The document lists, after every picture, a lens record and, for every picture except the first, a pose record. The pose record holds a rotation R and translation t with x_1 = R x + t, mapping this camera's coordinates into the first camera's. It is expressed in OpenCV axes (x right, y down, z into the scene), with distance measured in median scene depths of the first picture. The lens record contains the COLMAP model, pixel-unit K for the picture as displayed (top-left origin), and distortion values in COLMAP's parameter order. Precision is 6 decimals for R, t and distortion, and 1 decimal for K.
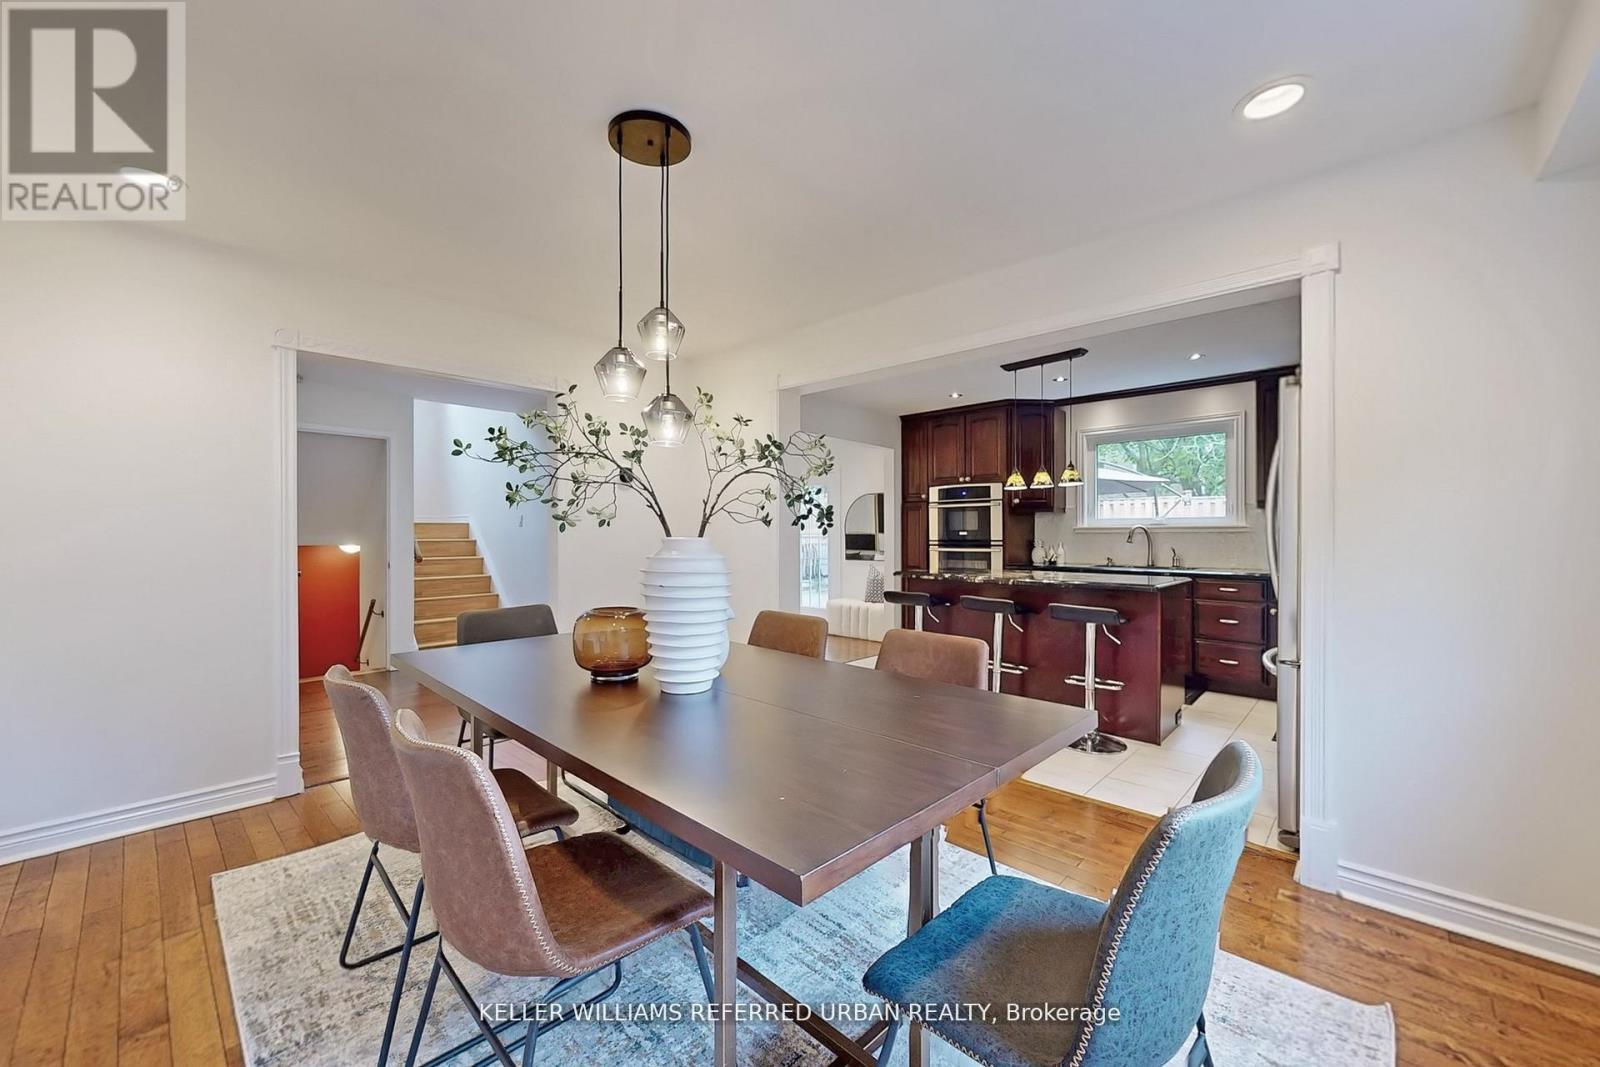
lens RADIAL K [[630.5, 0, 800.0], [0, 630.5, 533.5], [0, 0, 1]] dist [0.000151, 0.000013]
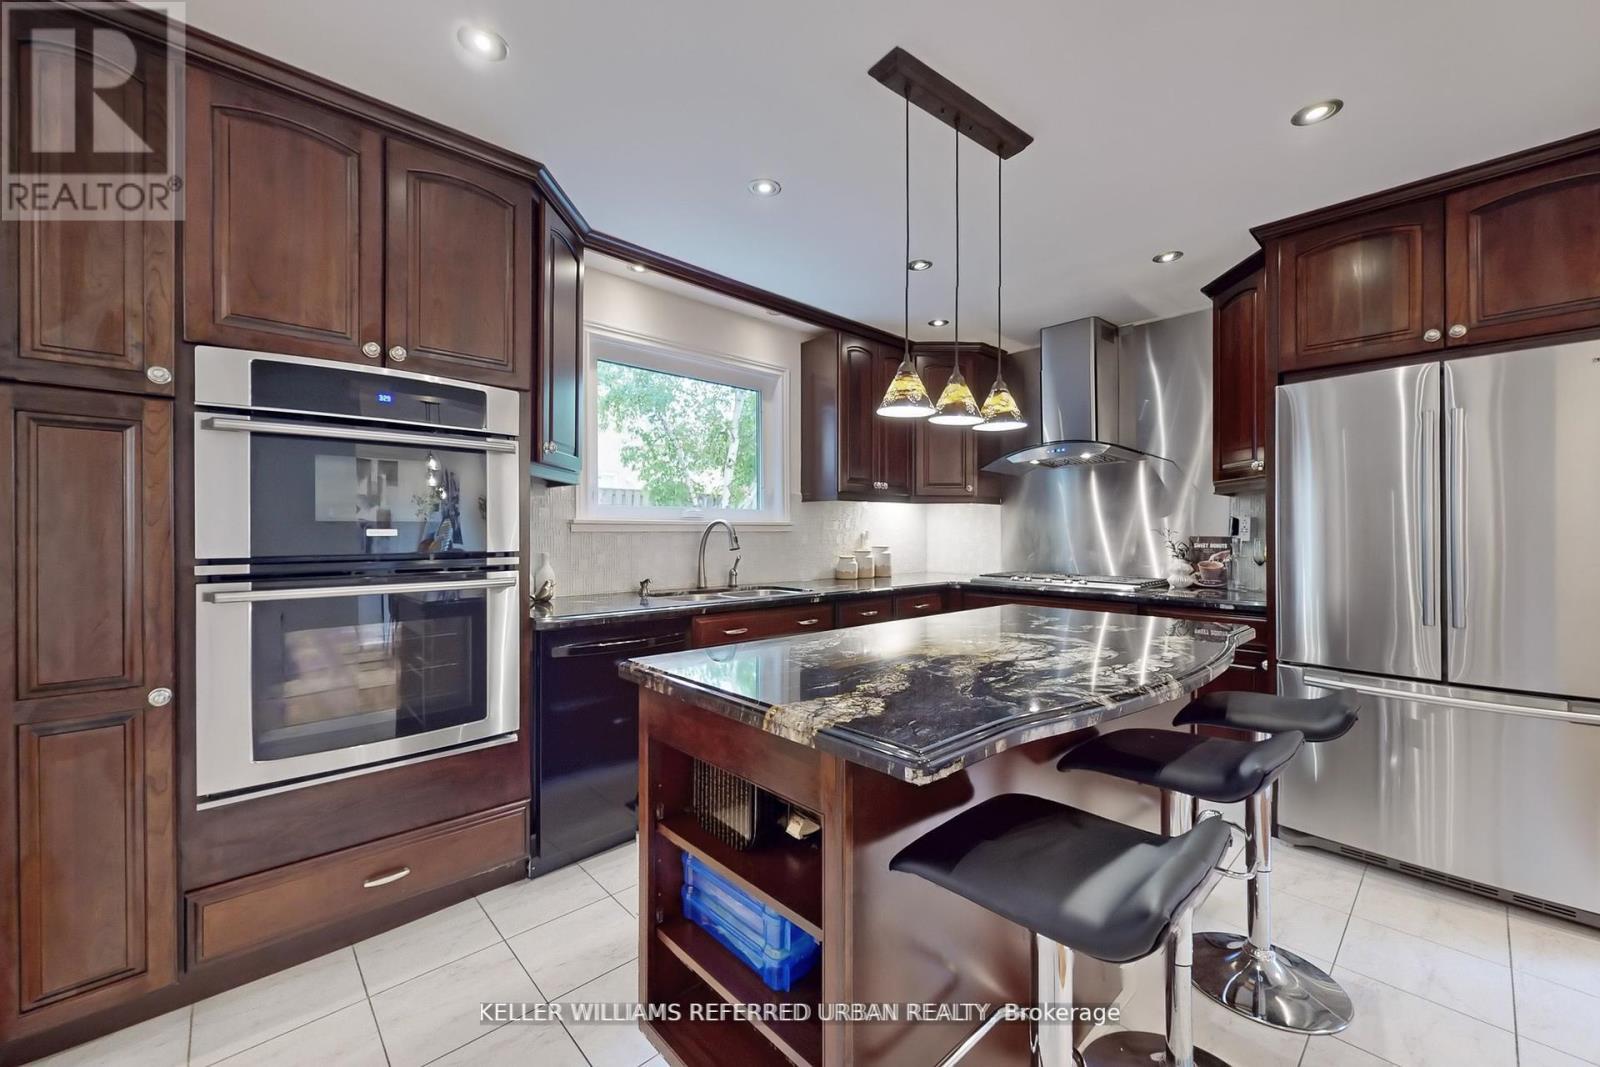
lens RADIAL K [[630.5, 0, 800.0], [0, 630.5, 533.5], [0, 0, 1]] dist [0.000151, 0.000013]
pose [[0.063669, -0.002668, 0.997968, -0.023221], [-0.002374, 0.999993, 0.002825, -0.001342], [-0.997968, -0.002549, 0.063662, 0.782238]]
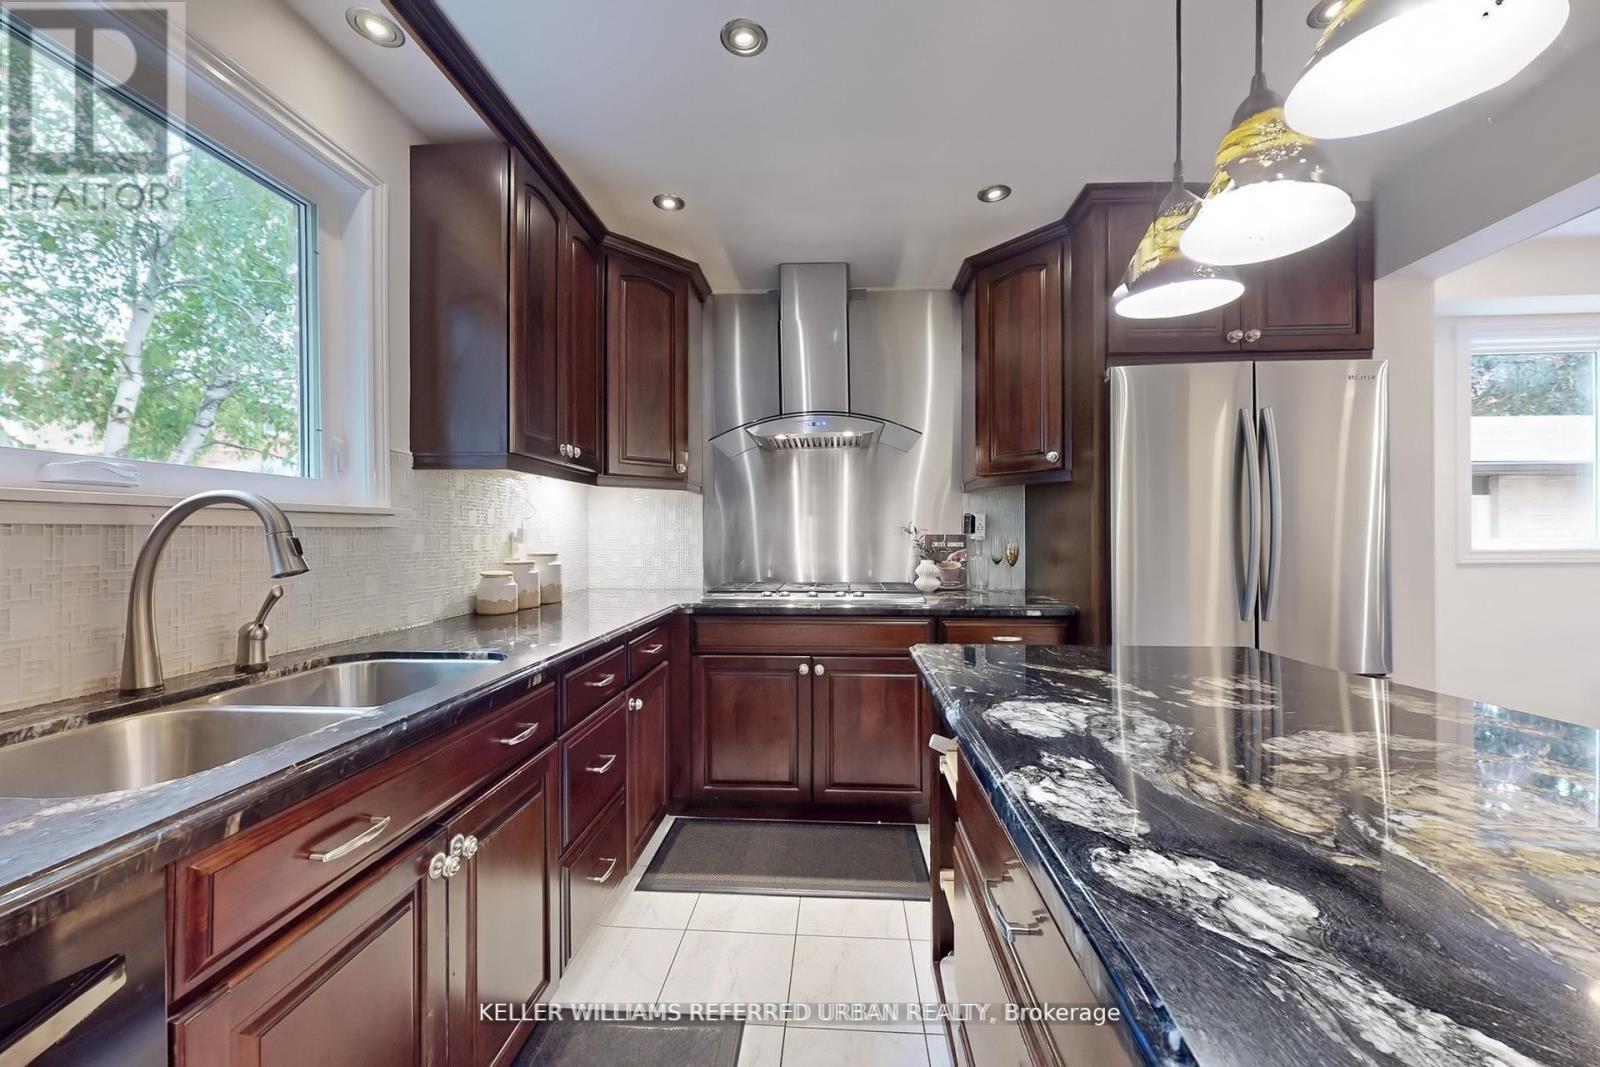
lens RADIAL K [[604.3, 0, 801.4], [0, 604.3, 540.5], [0, 0, 1]] dist [-0.000939, -0.000025]
pose [[-0.637372, -0.009714, 0.770495, 0.250183], [-0.001150, 0.999931, 0.011655, 0.001102], [-0.770556, 0.006542, -0.637339, 0.862915]]
